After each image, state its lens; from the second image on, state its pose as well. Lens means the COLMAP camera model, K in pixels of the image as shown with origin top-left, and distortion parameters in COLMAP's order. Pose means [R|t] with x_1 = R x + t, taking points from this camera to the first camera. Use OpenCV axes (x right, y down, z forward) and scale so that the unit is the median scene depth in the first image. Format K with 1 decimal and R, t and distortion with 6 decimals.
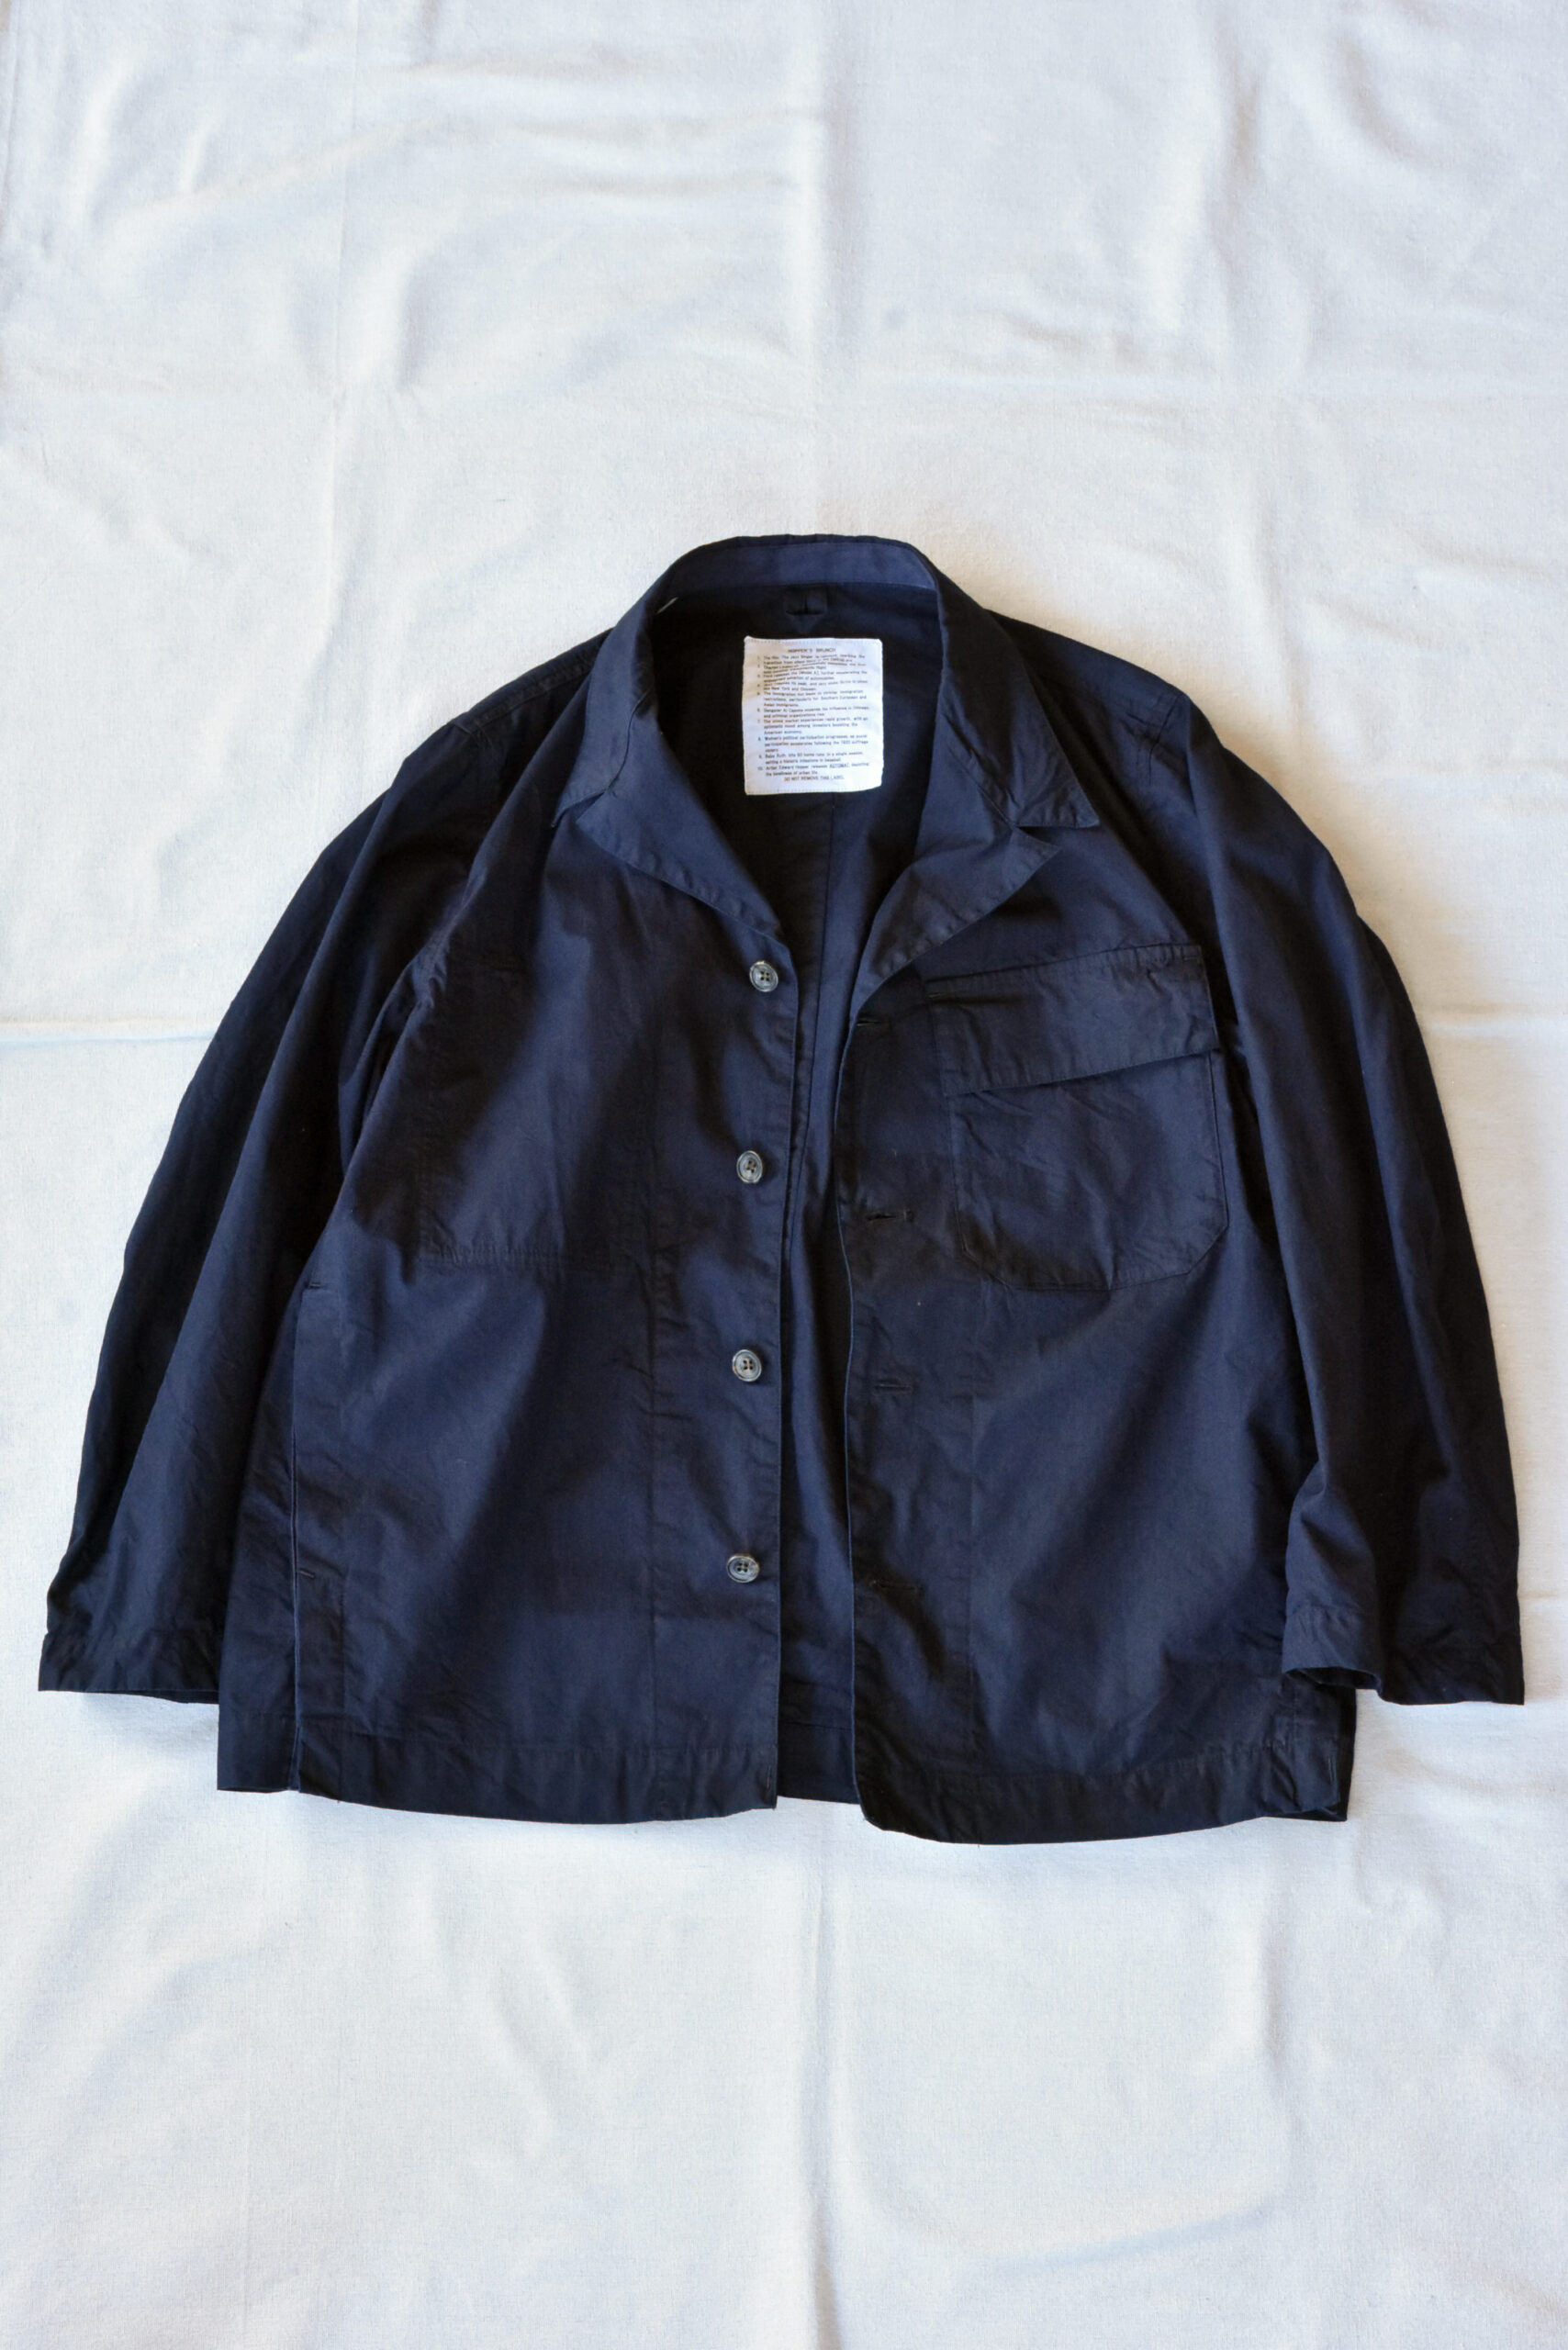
lens RADIAL K [[4103.0, 0, 784.0], [0, 4103.0, 1175.0], [0, 0, 1]] dist [0.203394, -0.942342]
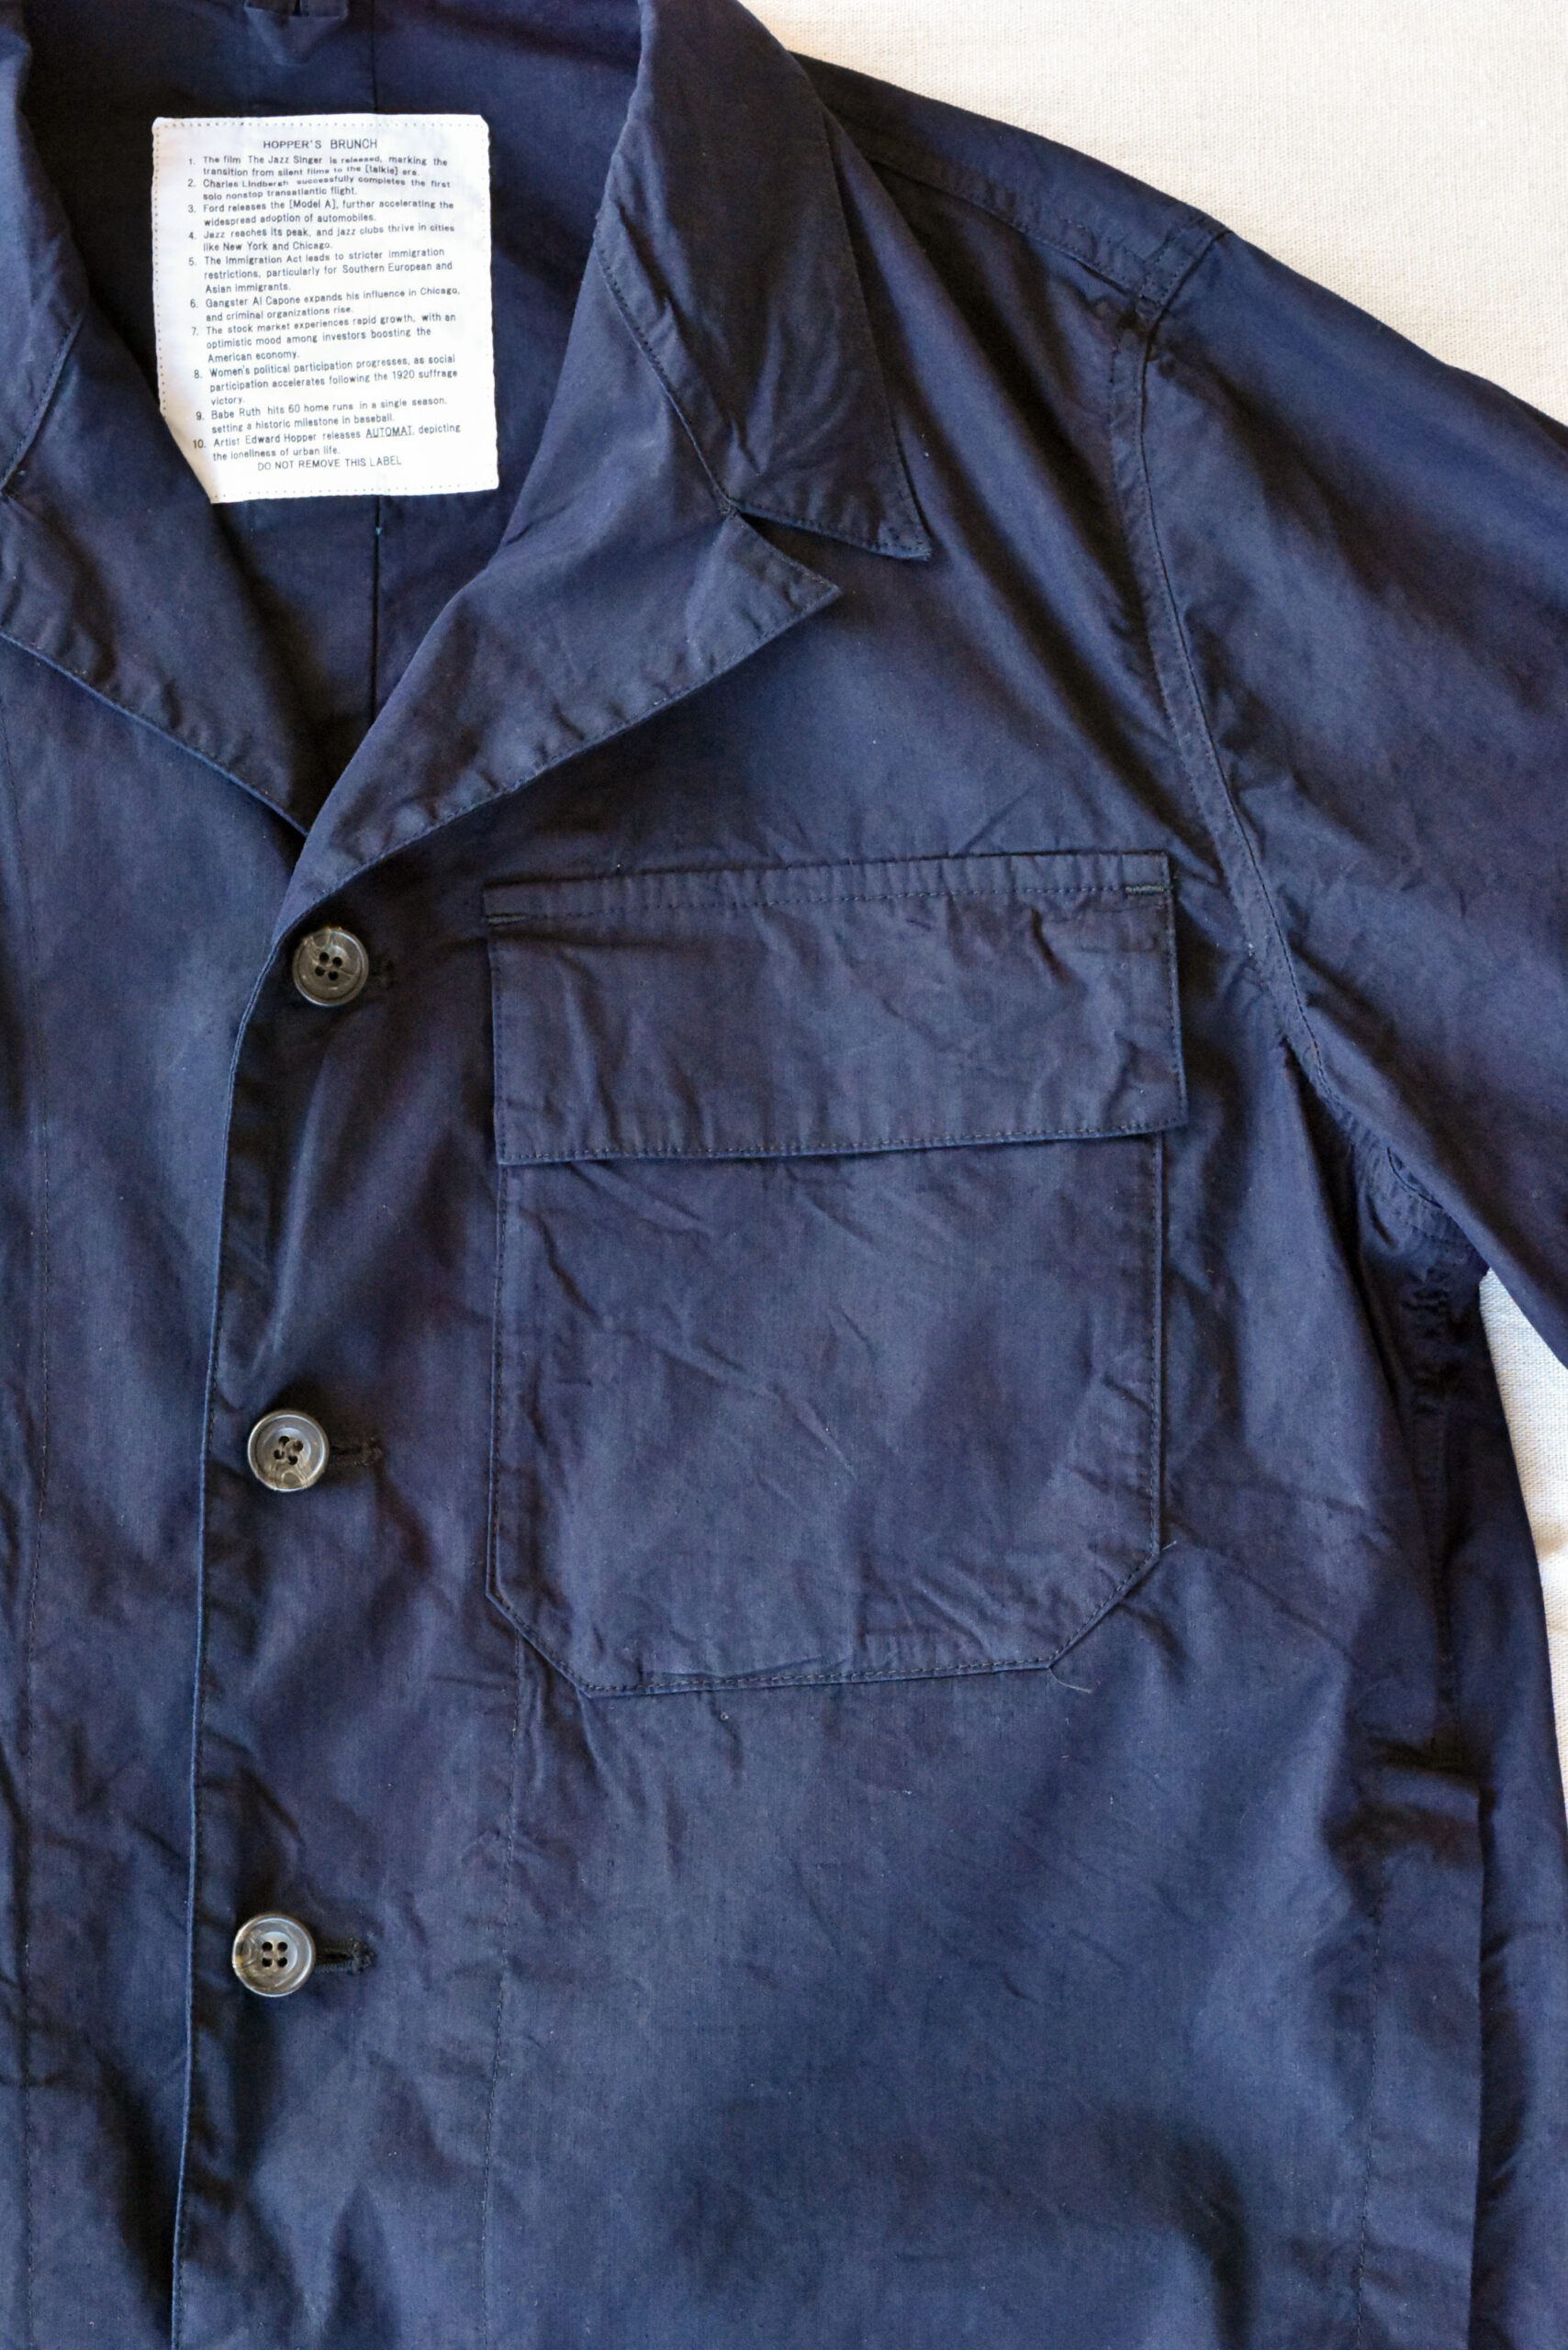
lens RADIAL K [[6051.3, 0, 784.0], [0, 6051.3, 1175.0], [0, 0, 1]] dist [-0.025584, -0.456346]
pose [[0.989682, 0.112253, 0.089043, 0.014238], [-0.113864, 0.993409, 0.013210, -0.029324], [-0.086973, -0.023213, 0.995940, 0.407923]]
